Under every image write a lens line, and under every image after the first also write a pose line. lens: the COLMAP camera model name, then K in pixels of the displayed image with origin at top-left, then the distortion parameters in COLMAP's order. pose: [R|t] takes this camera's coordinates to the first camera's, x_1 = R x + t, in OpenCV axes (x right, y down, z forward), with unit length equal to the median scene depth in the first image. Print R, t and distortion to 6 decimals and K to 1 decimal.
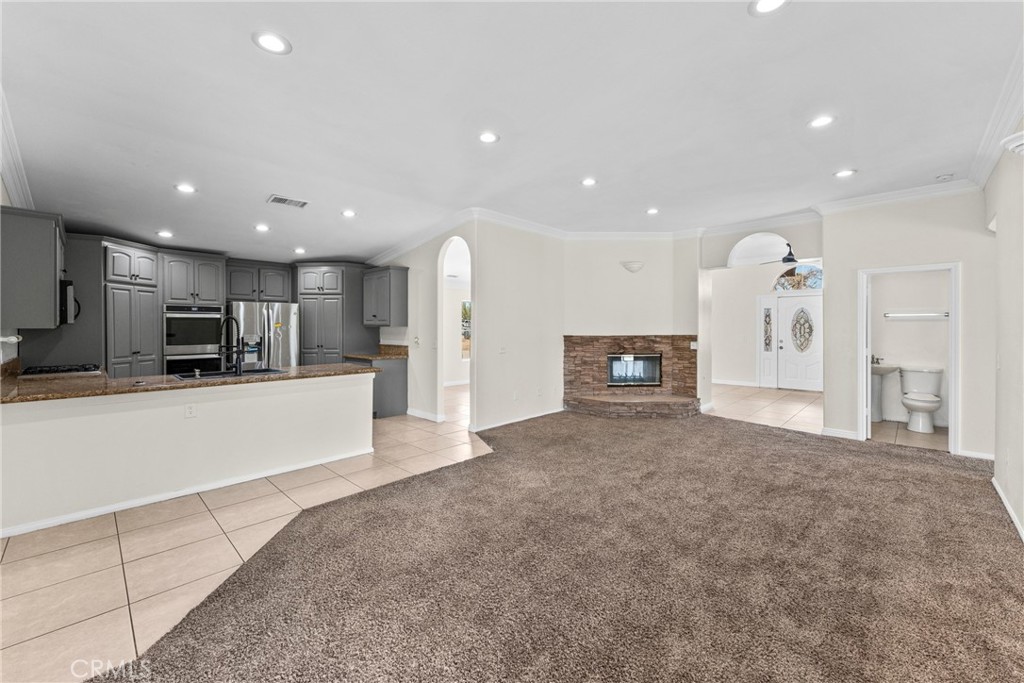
lens RADIAL K [[409.9, 0, 510.3], [0, 409.9, 330.3], [0, 0, 1]] dist [-0.000491, -0.000550]
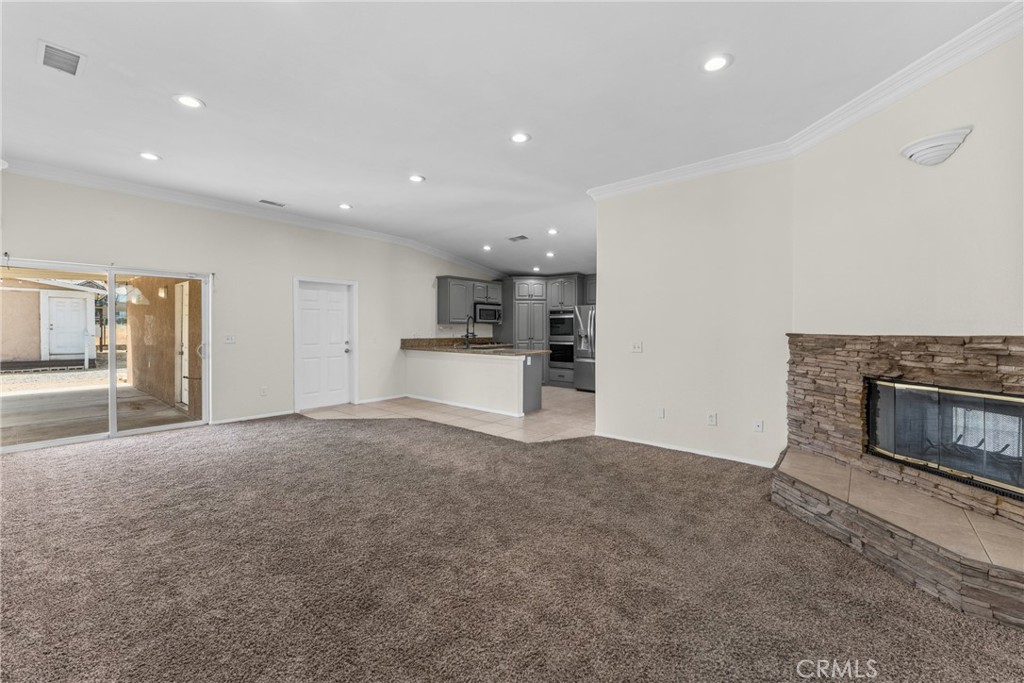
lens RADIAL K [[409.9, 0, 509.3], [0, 409.9, 336.8], [0, 0, 1]] dist [-0.000491, -0.000550]
pose [[0.054664, 0.020278, -0.998299, 0.667606], [-0.011718, 0.999738, 0.019666, 0.011087], [0.998436, 0.010623, 0.054887, 0.615785]]
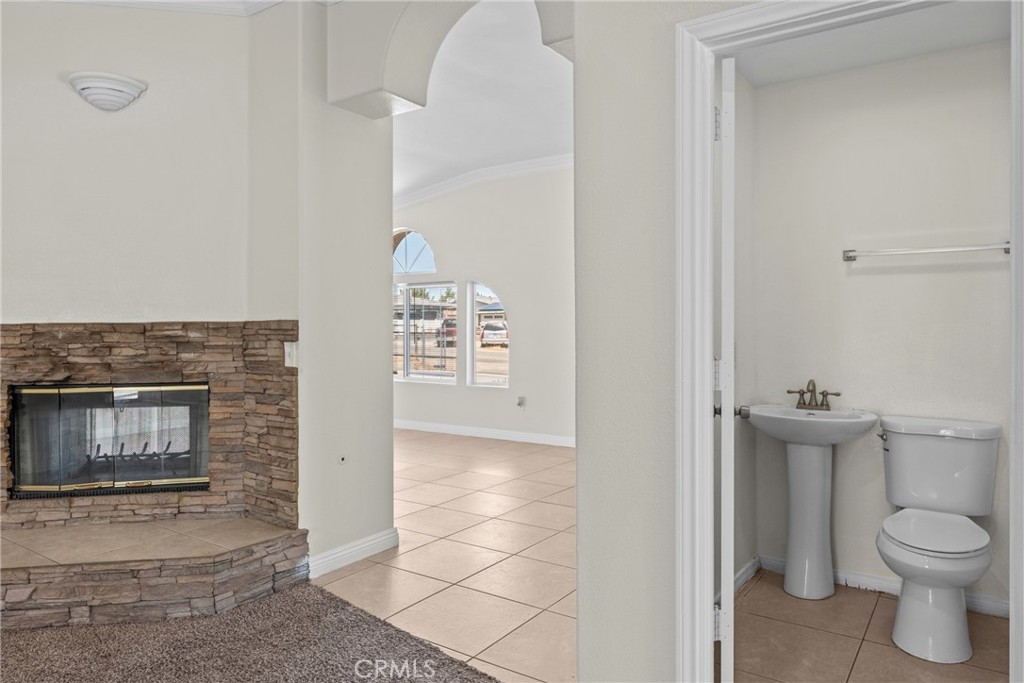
lens RADIAL K [[680.6, 0, 512.6], [0, 680.6, 333.7], [0, 0, 1]] dist [-0.006984, 0.002142]
pose [[0.986110, -0.001496, 0.166088, 0.523577], [0.001661, 0.999998, -0.000852, 0.022051], [-0.166087, 0.001116, 0.986111, 0.479310]]
